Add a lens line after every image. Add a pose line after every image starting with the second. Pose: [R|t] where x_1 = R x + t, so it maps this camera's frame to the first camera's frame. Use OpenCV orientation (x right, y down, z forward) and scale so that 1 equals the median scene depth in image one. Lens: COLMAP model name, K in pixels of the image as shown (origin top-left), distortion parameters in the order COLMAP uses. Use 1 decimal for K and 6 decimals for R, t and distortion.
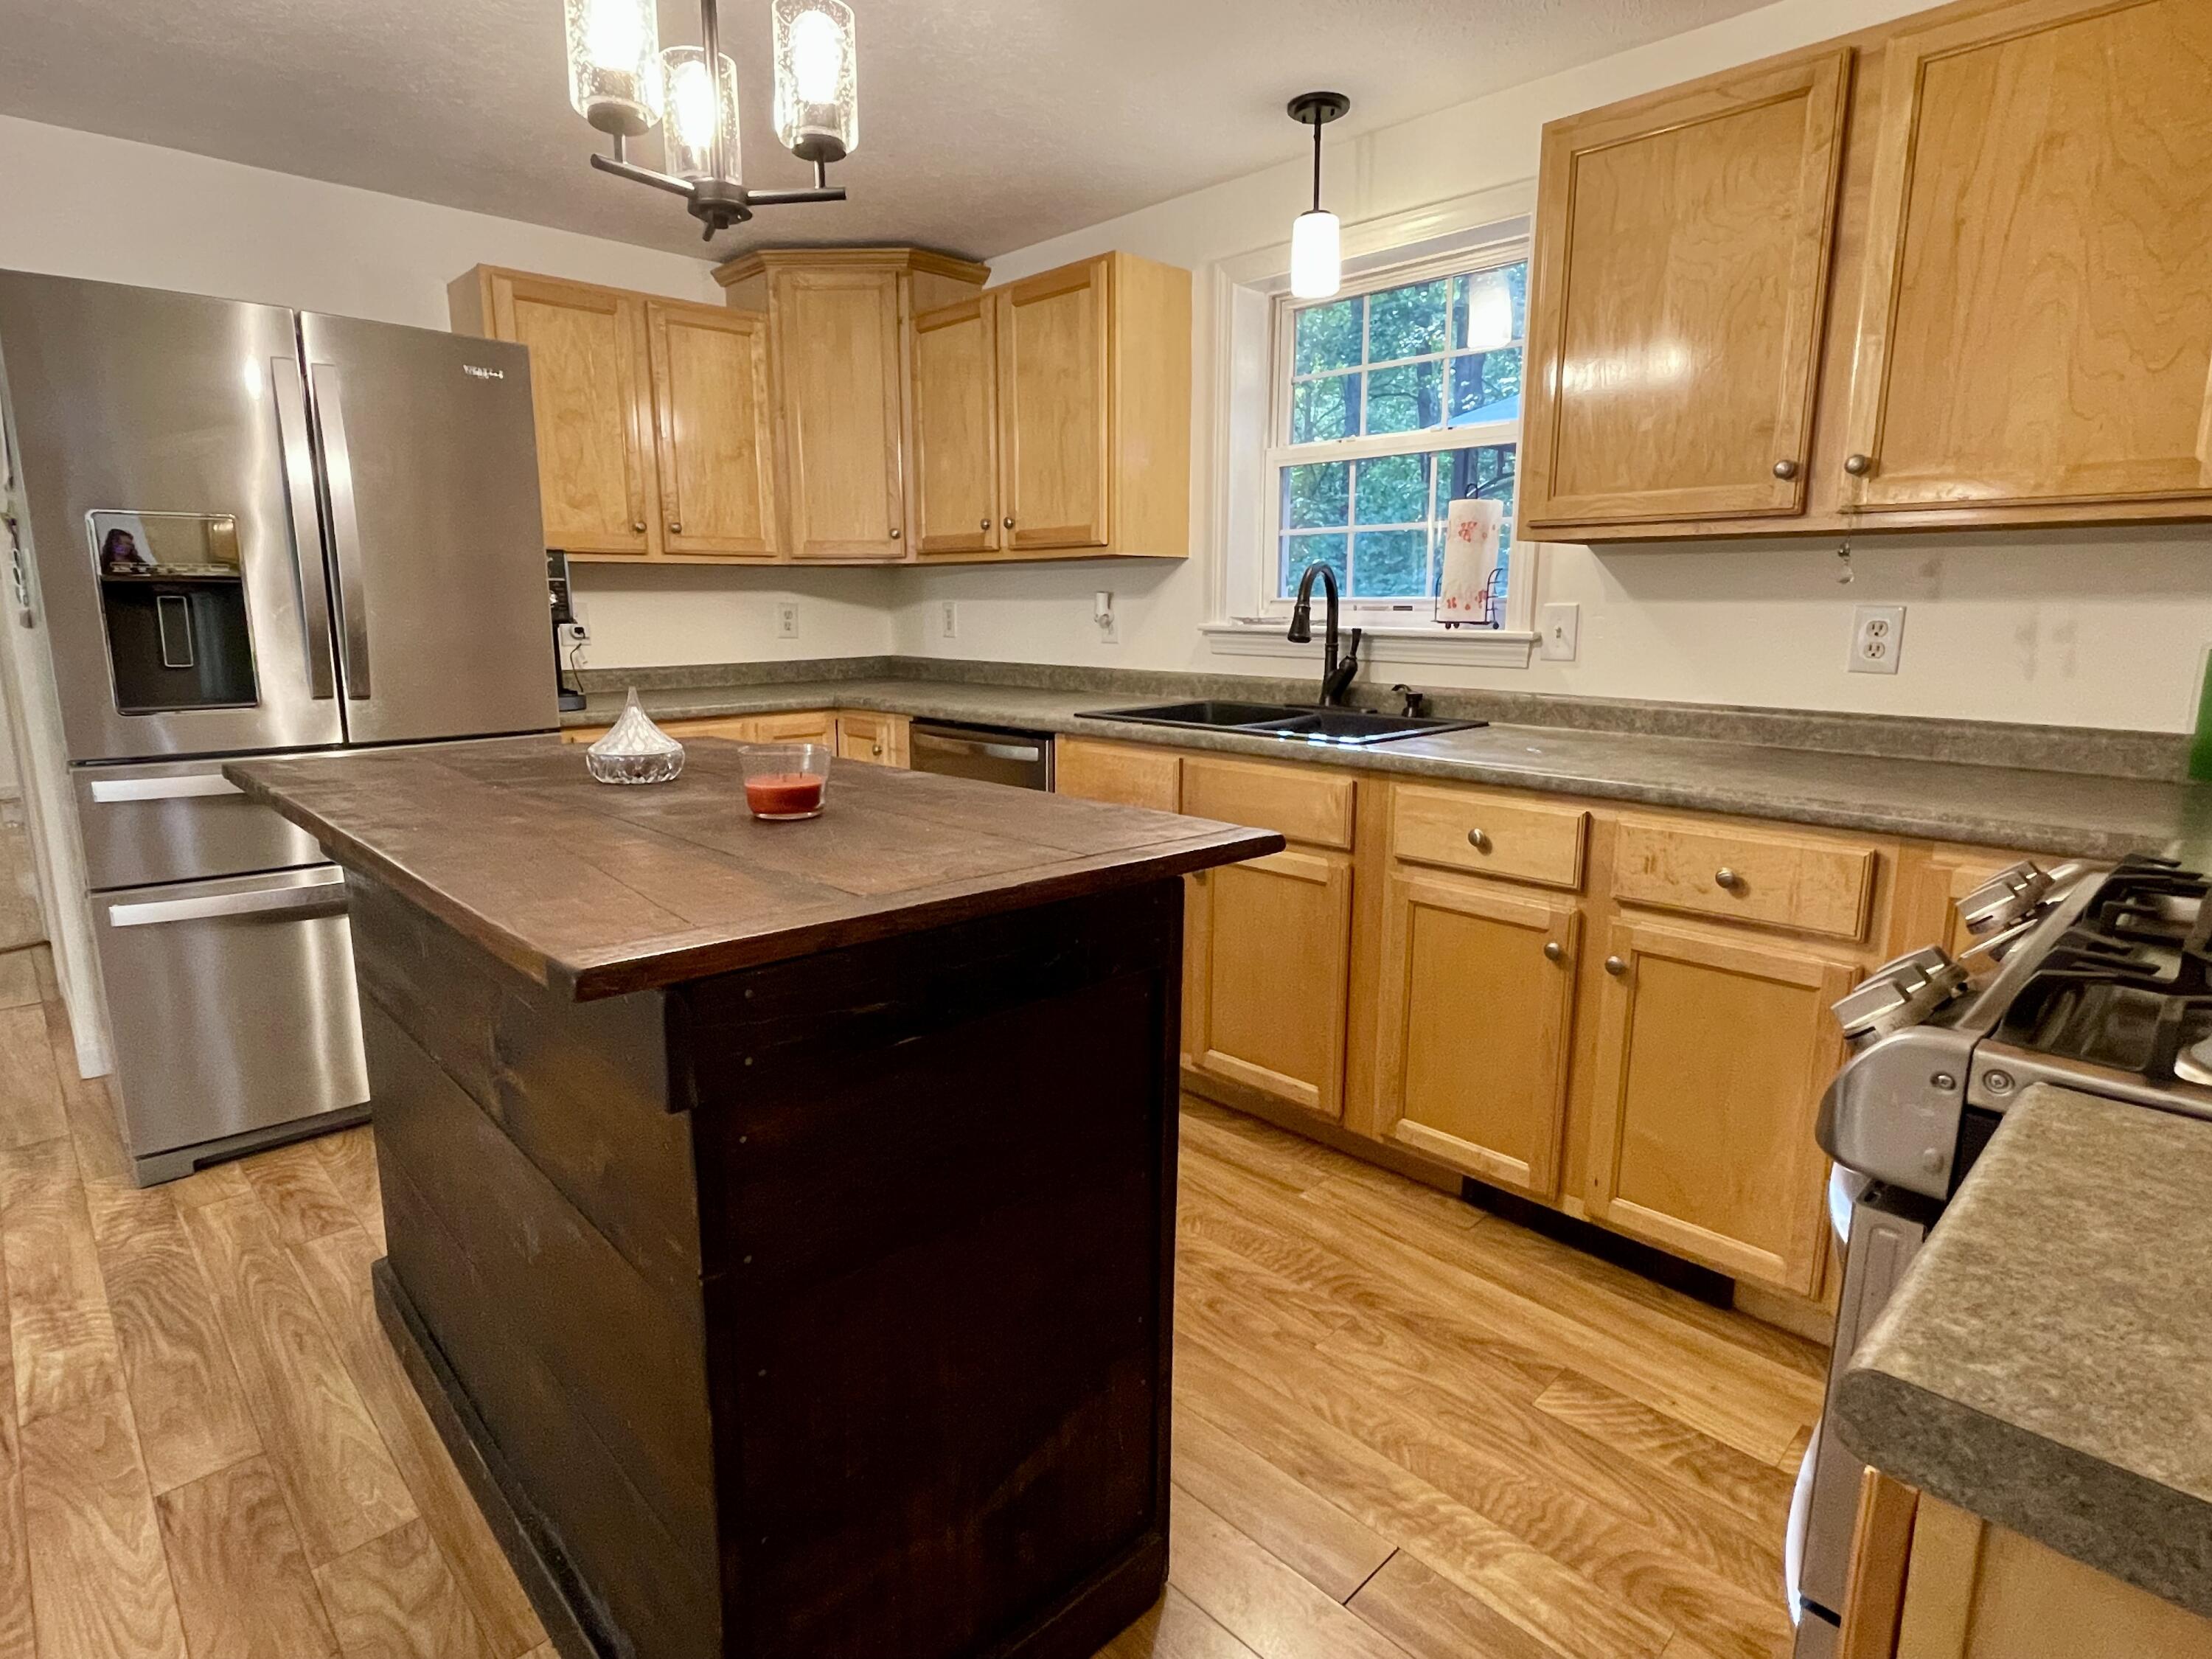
lens RADIAL K [[1164.2, 0, 1098.7], [0, 1164.2, 825.0], [0, 0, 1]] dist [-0.001884, -0.000627]
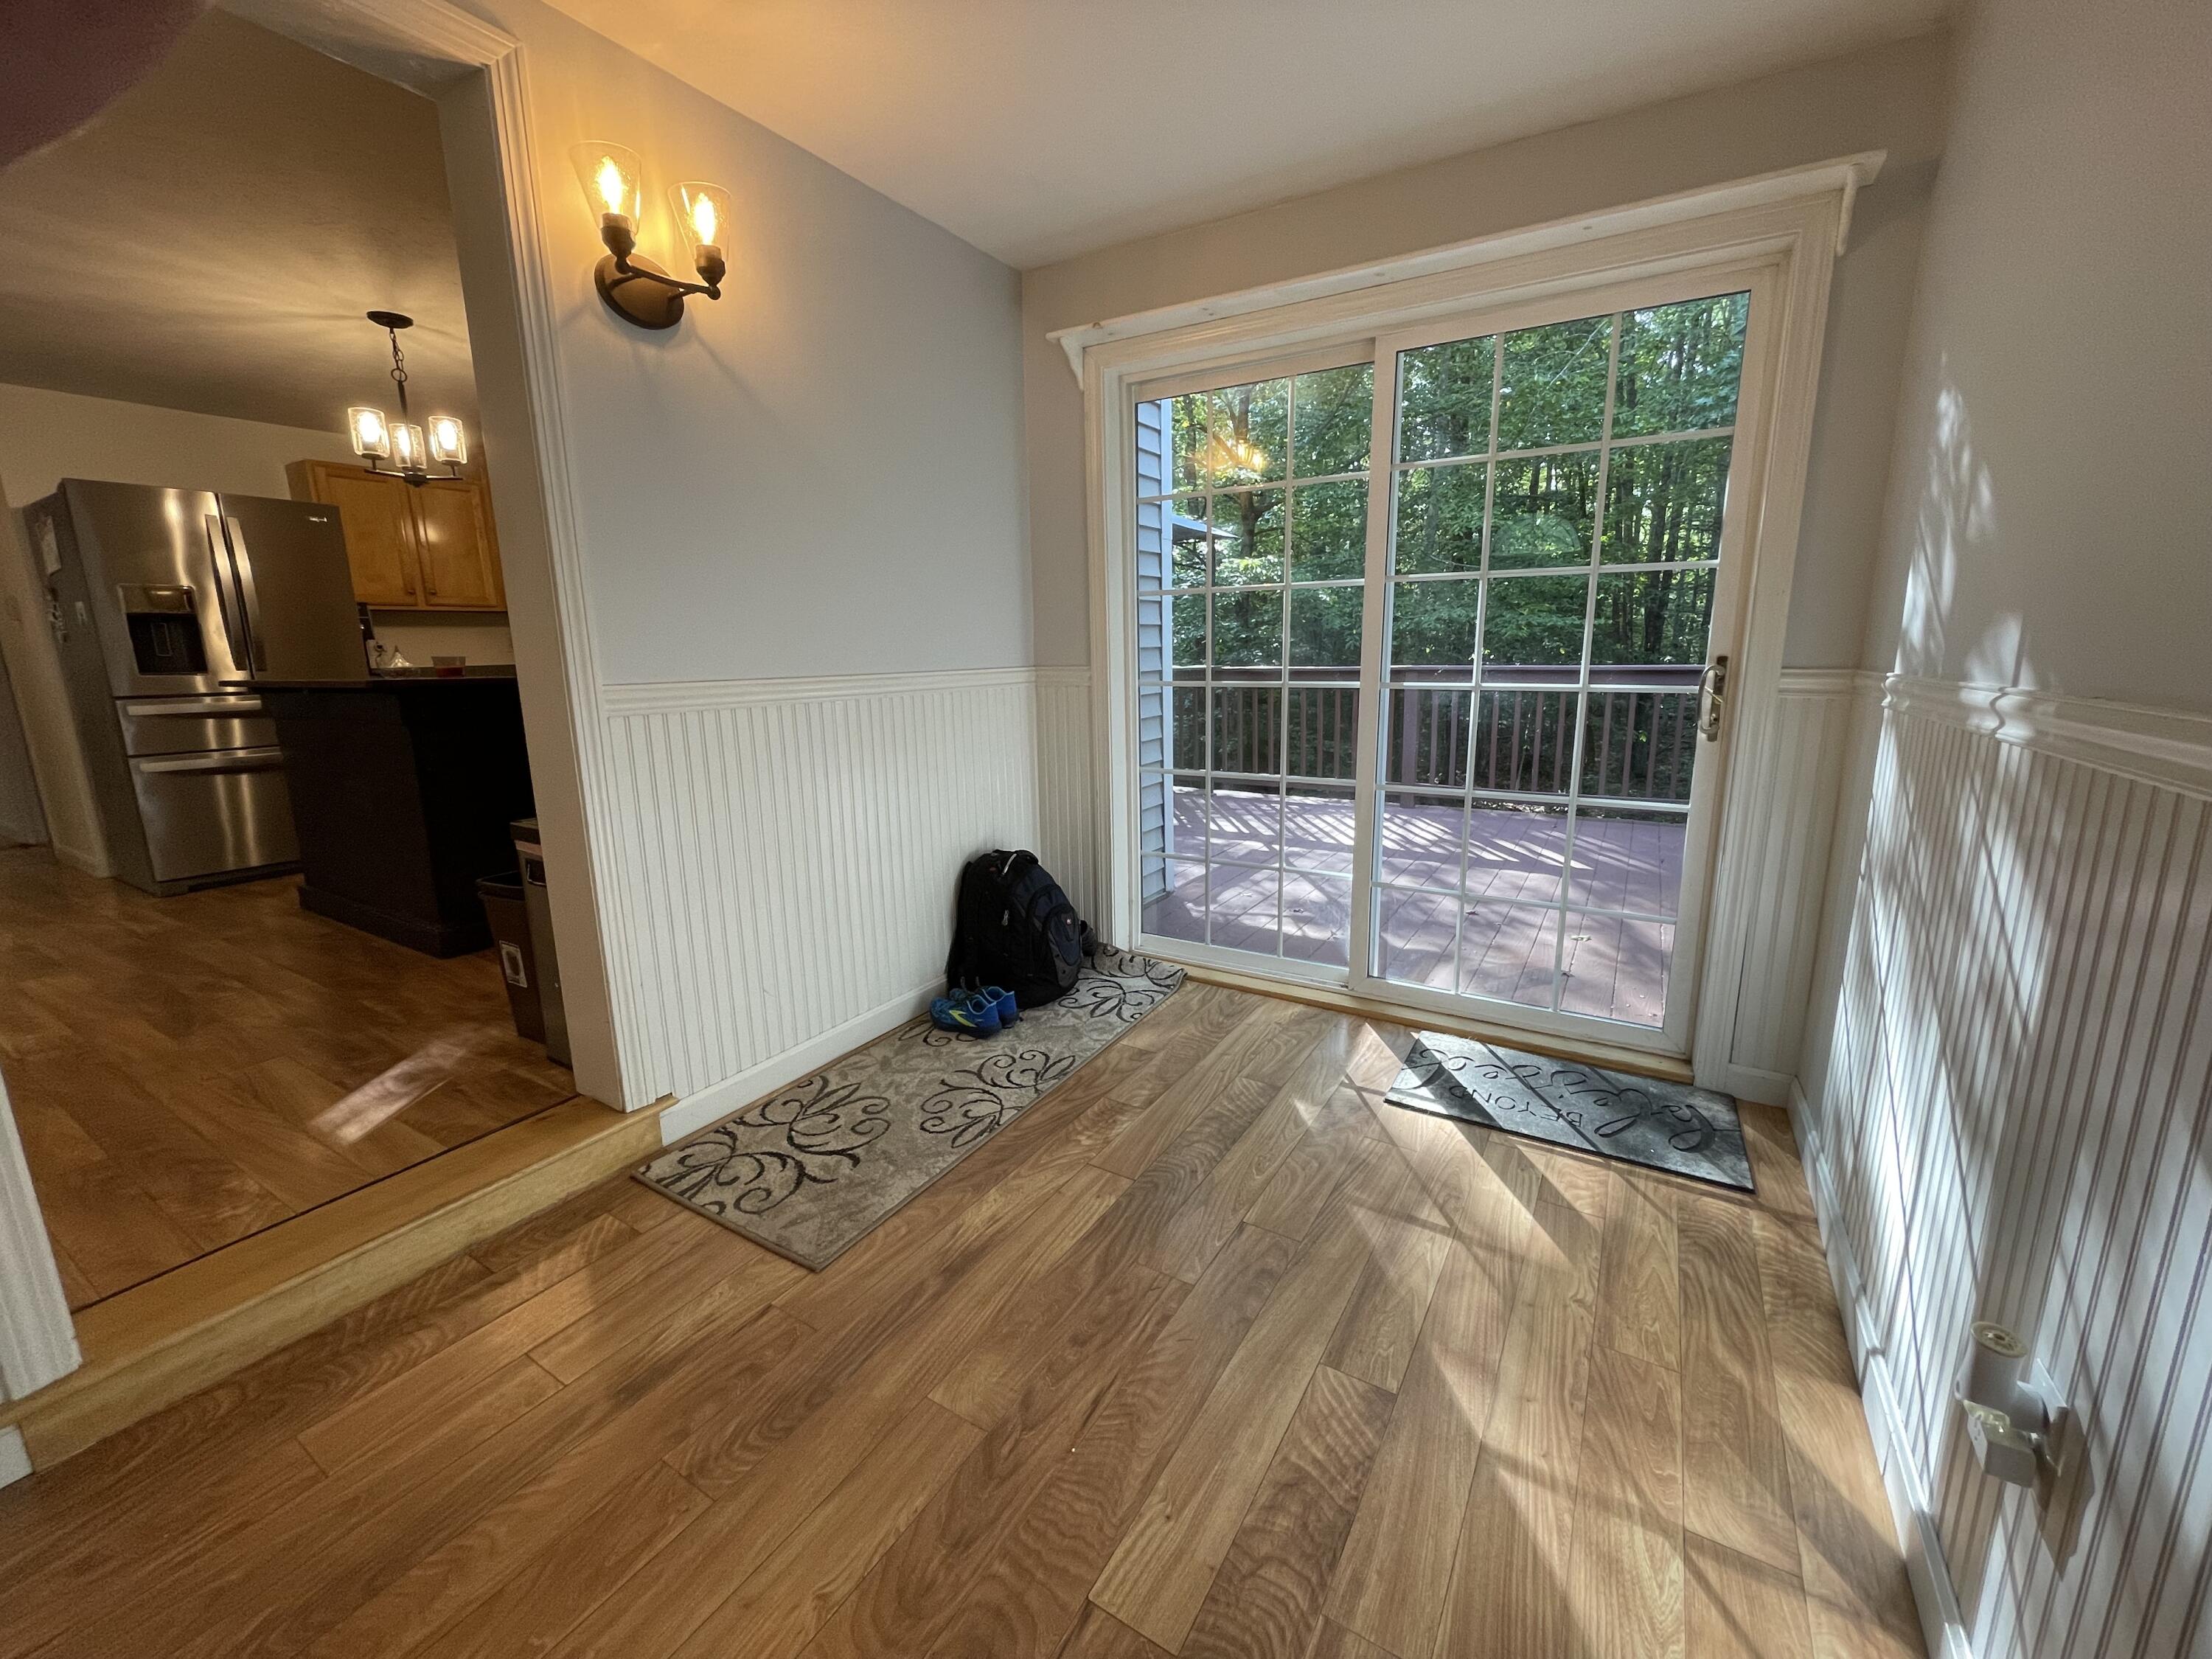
lens RADIAL K [[892.2, 0, 1109.0], [0, 892.2, 827.4], [0, 0, 1]] dist [0.001169, 0.000280]
pose [[0.966910, -0.063777, 0.247019, 0.376207], [0.059741, 0.997930, 0.023806, 0.190850], [-0.248026, -0.008261, 0.968718, -0.819723]]
